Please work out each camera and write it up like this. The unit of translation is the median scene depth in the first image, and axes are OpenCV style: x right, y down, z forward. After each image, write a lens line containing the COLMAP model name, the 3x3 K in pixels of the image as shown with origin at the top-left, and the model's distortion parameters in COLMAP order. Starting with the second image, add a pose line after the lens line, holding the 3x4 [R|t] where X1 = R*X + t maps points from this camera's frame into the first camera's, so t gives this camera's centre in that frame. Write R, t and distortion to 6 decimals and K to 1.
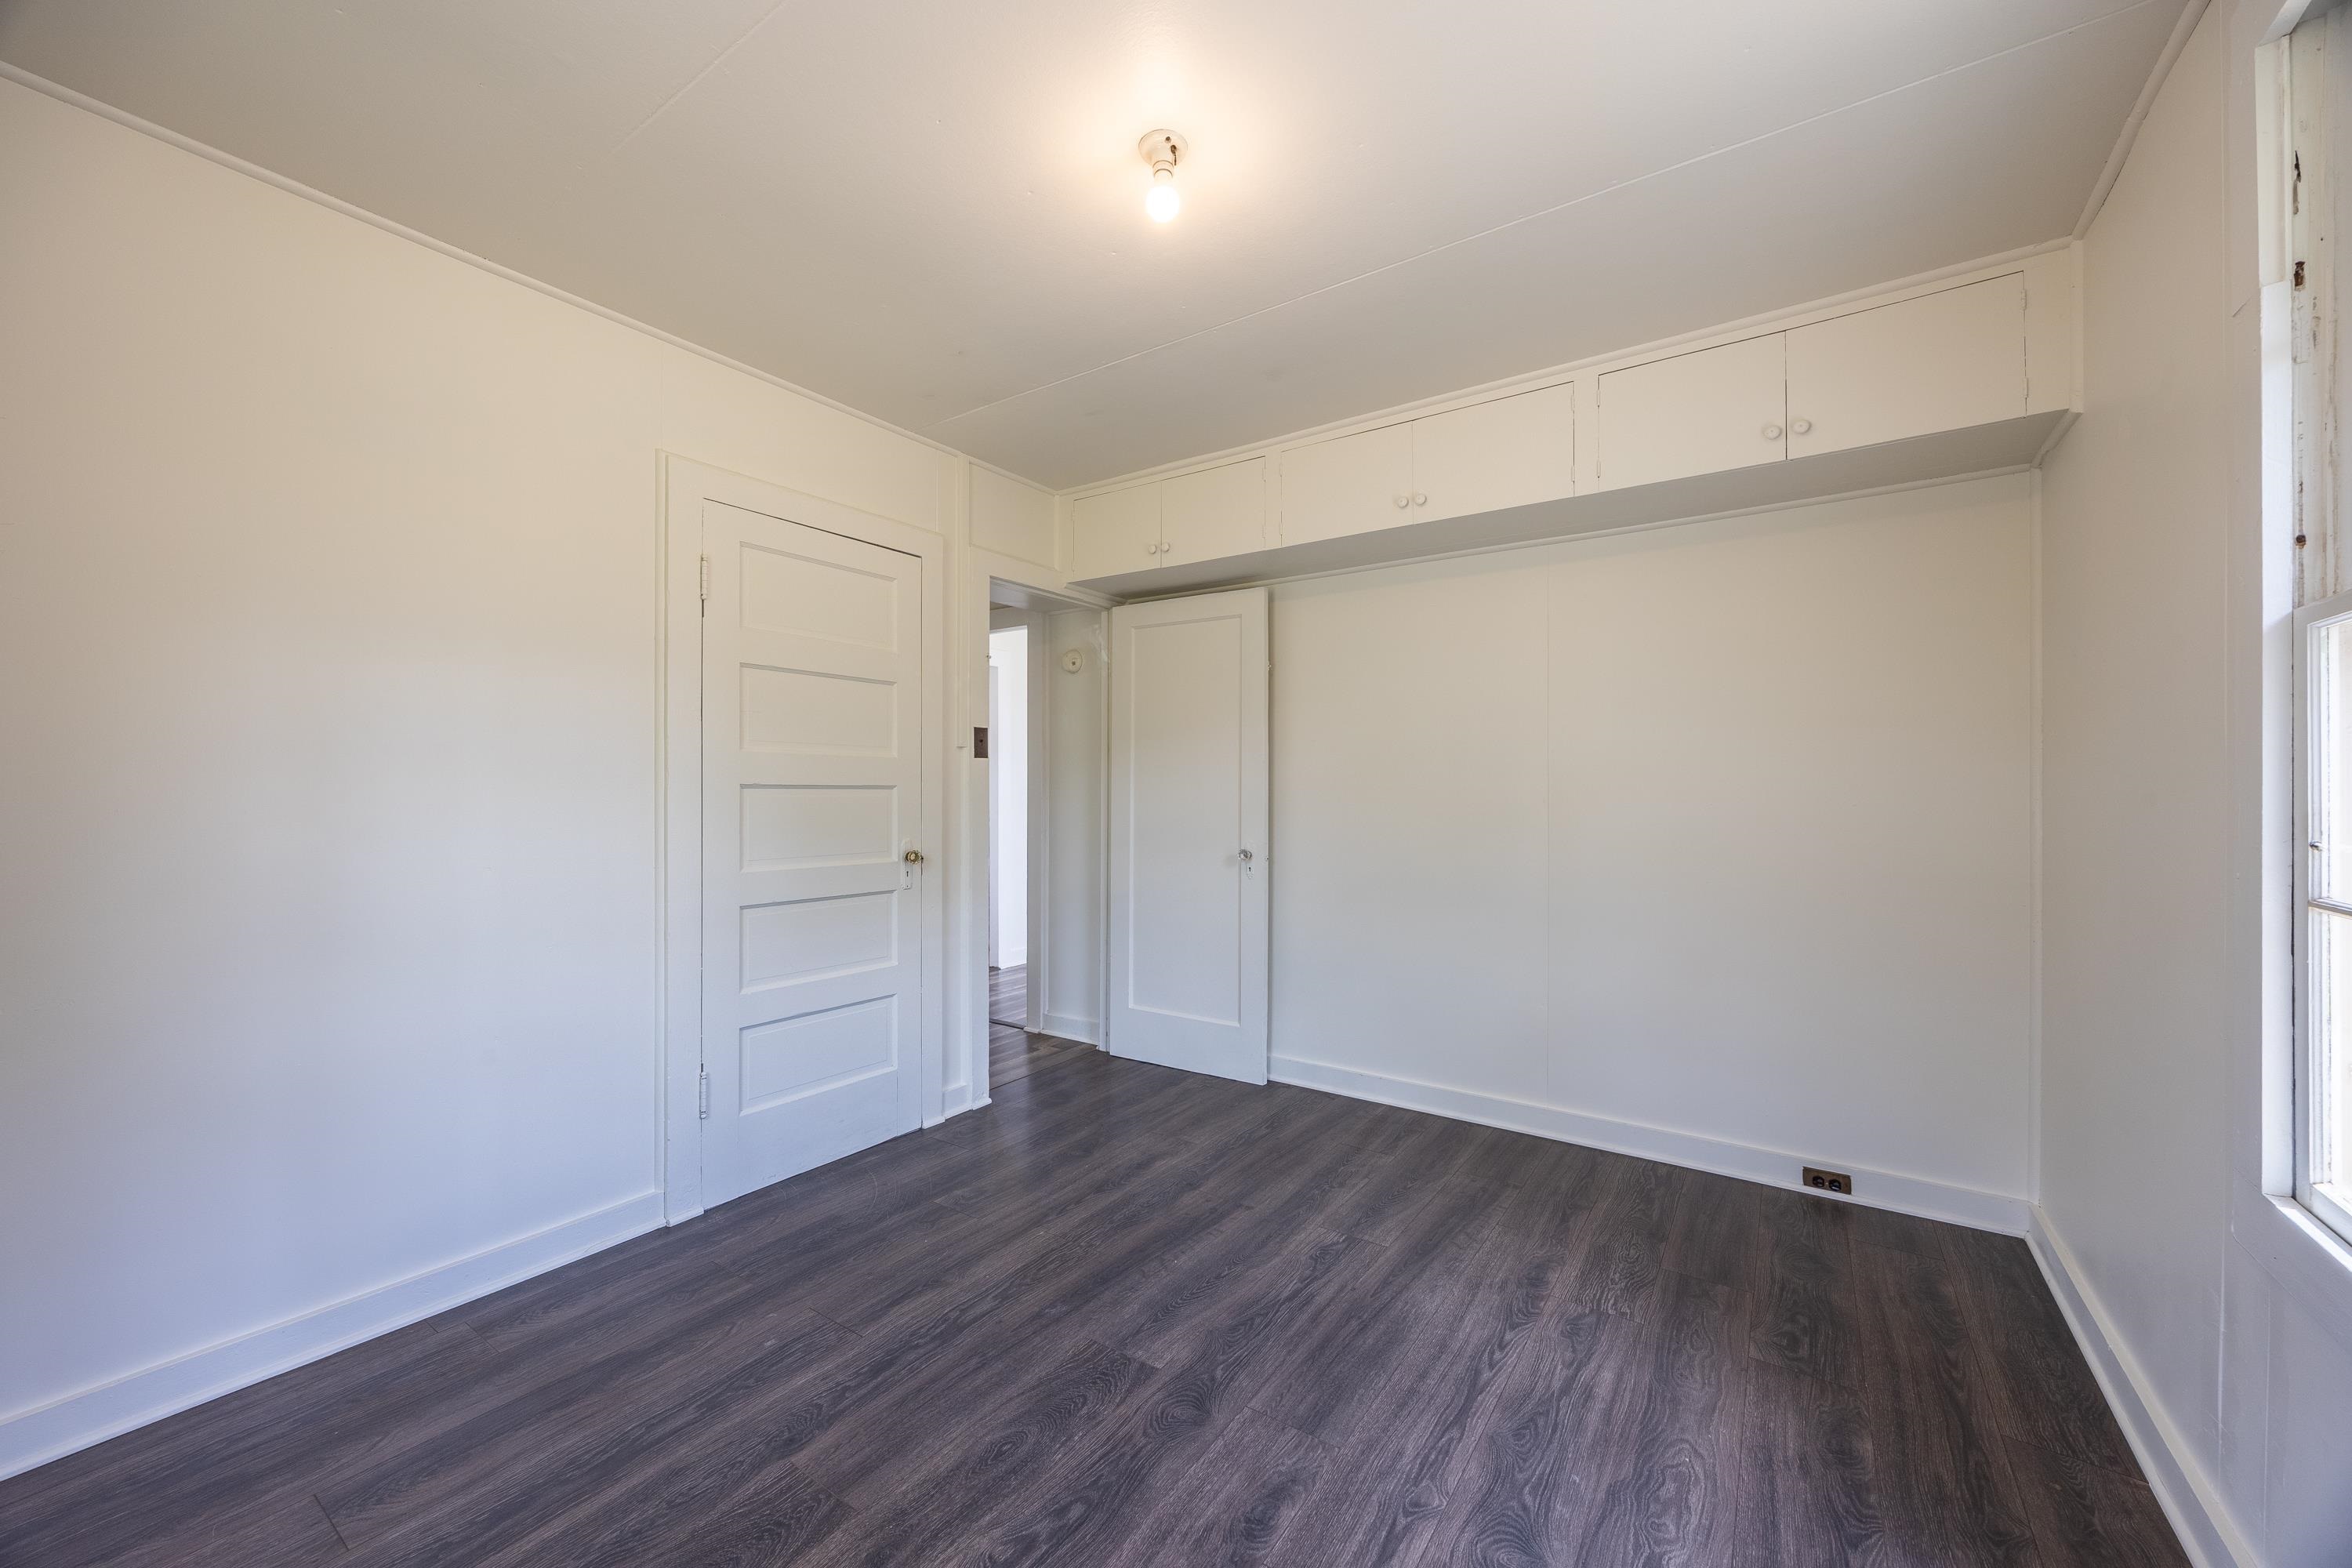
lens RADIAL K [[907.4, 0, 1183.3], [0, 907.4, 776.9], [0, 0, 1]] dist [0.002344, -0.000003]
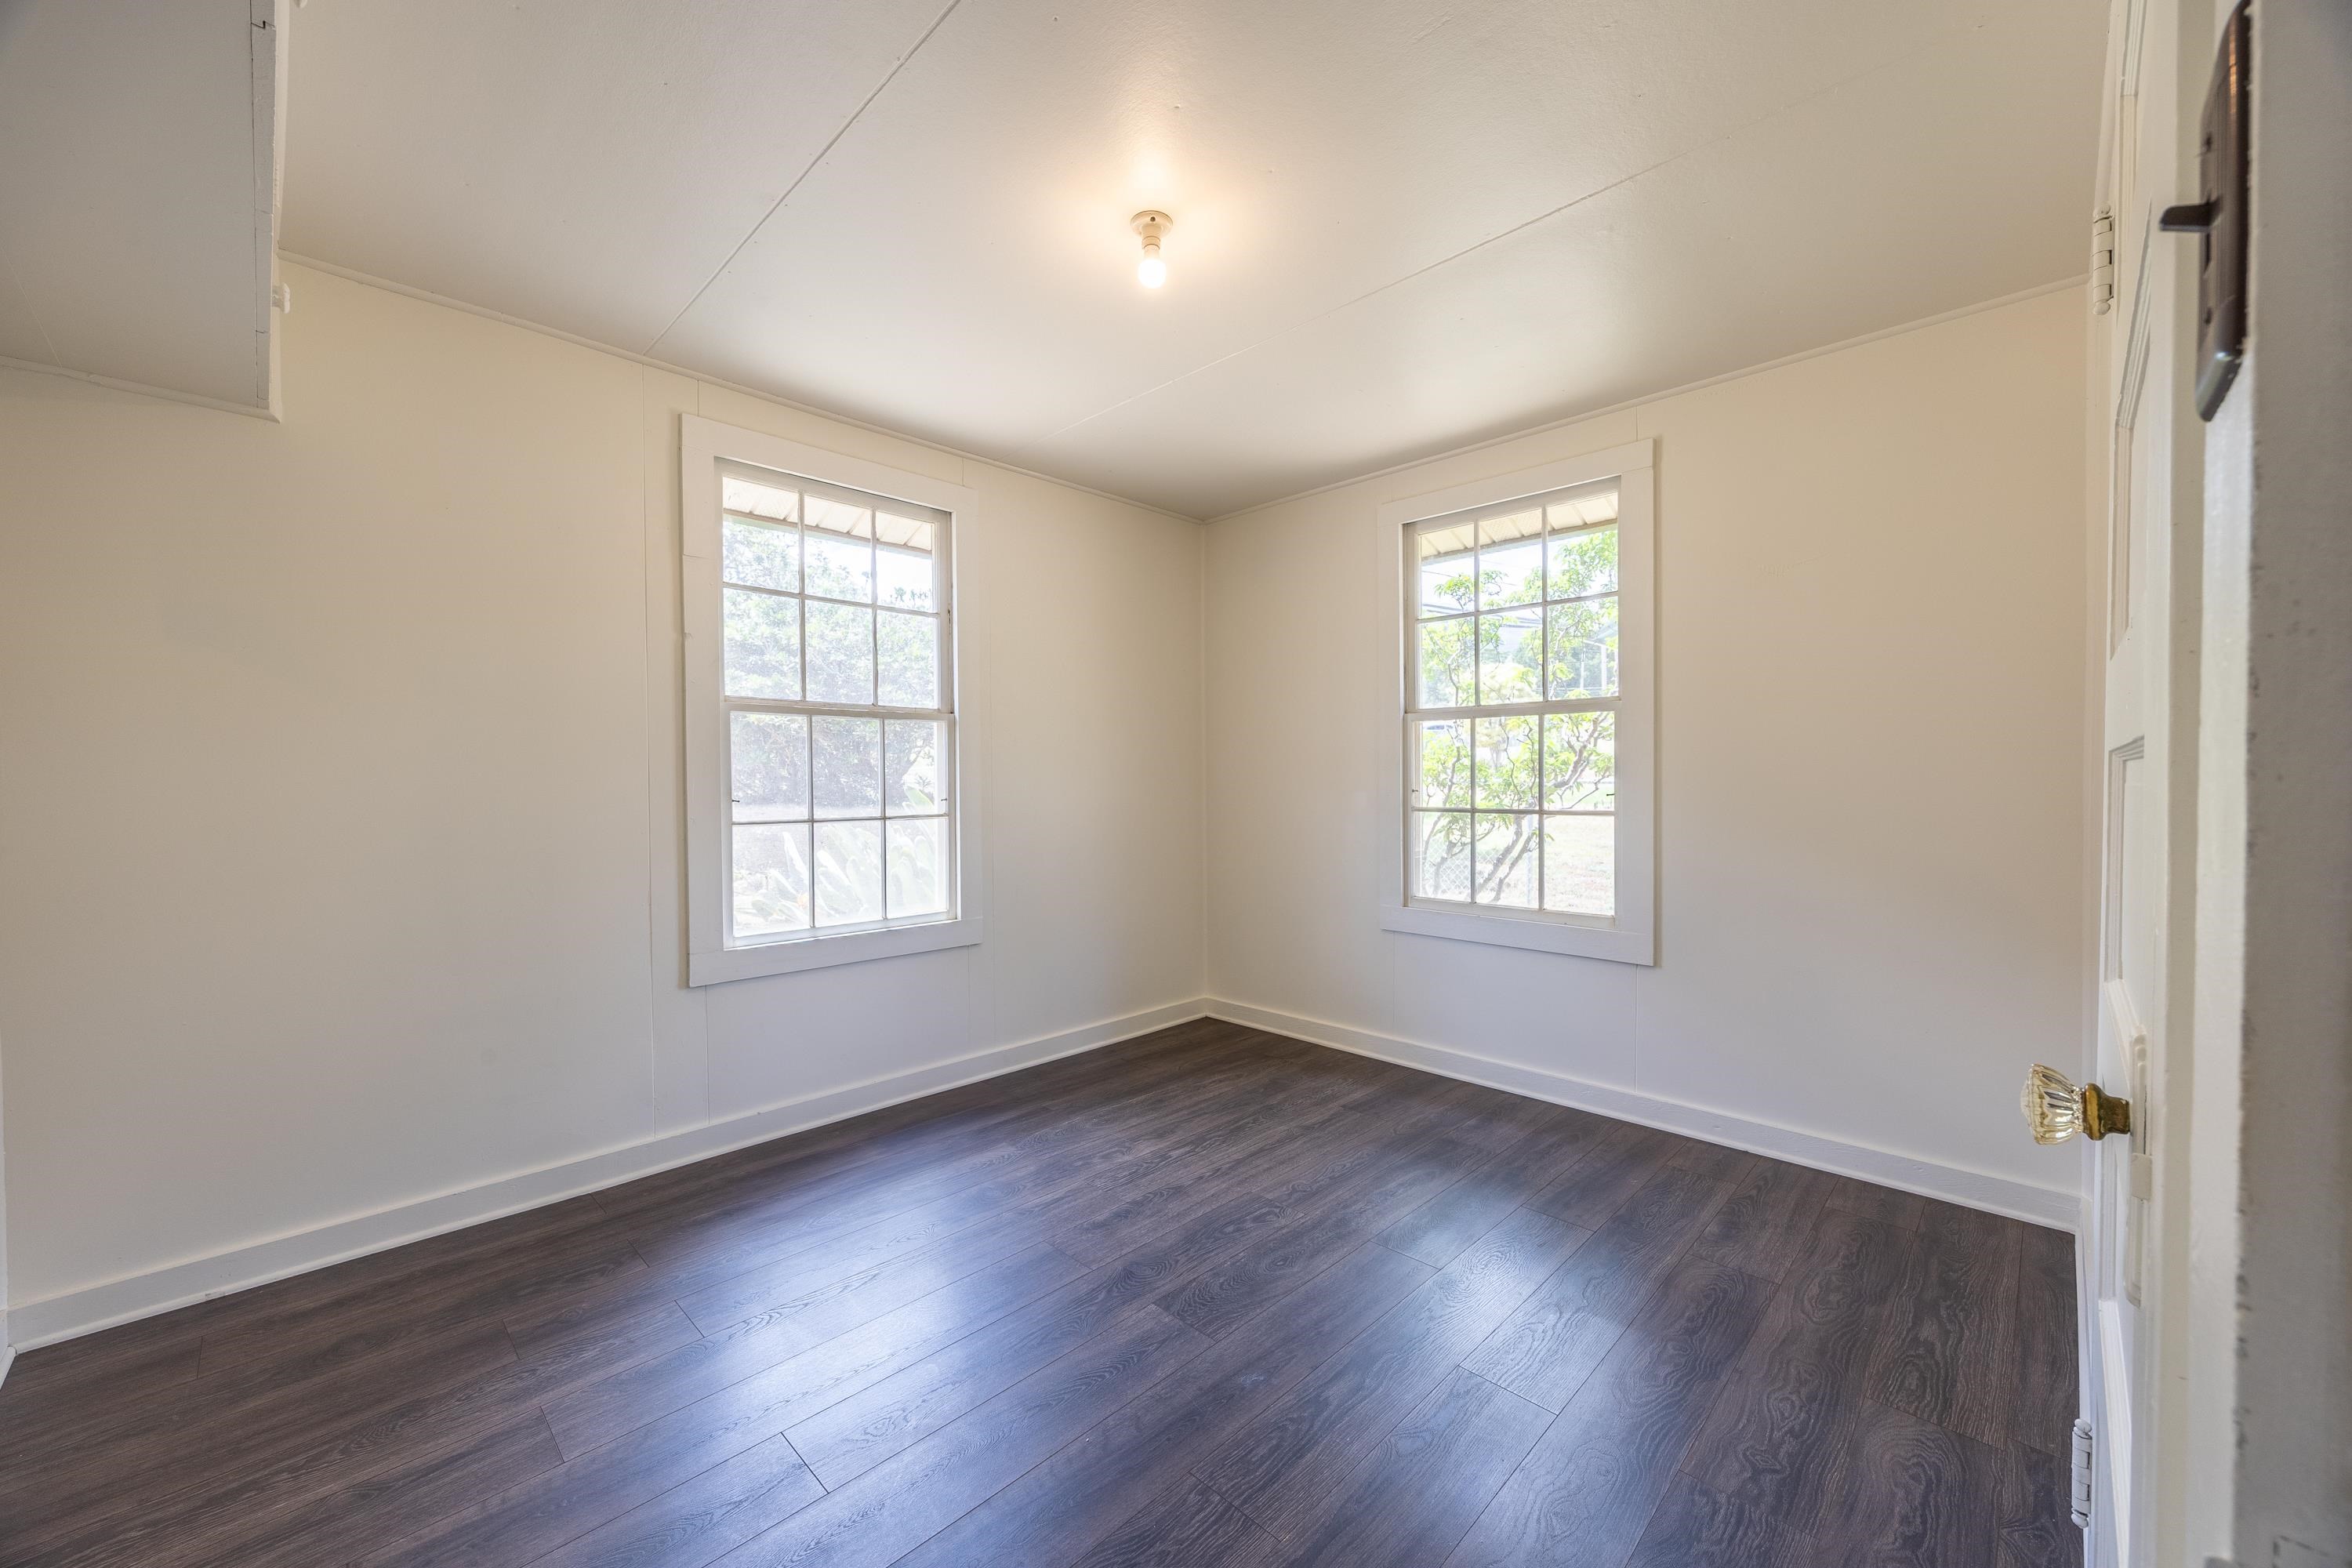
lens RADIAL K [[907.4, 0, 1193.6], [0, 907.4, 776.9], [0, 0, 1]] dist [0.002344, -0.000003]
pose [[-0.987032, 0.002453, 0.160505, -0.250936], [0.000319, 0.999911, -0.013319, 0.031617], [-0.160523, -0.013095, -0.986945, 2.072229]]
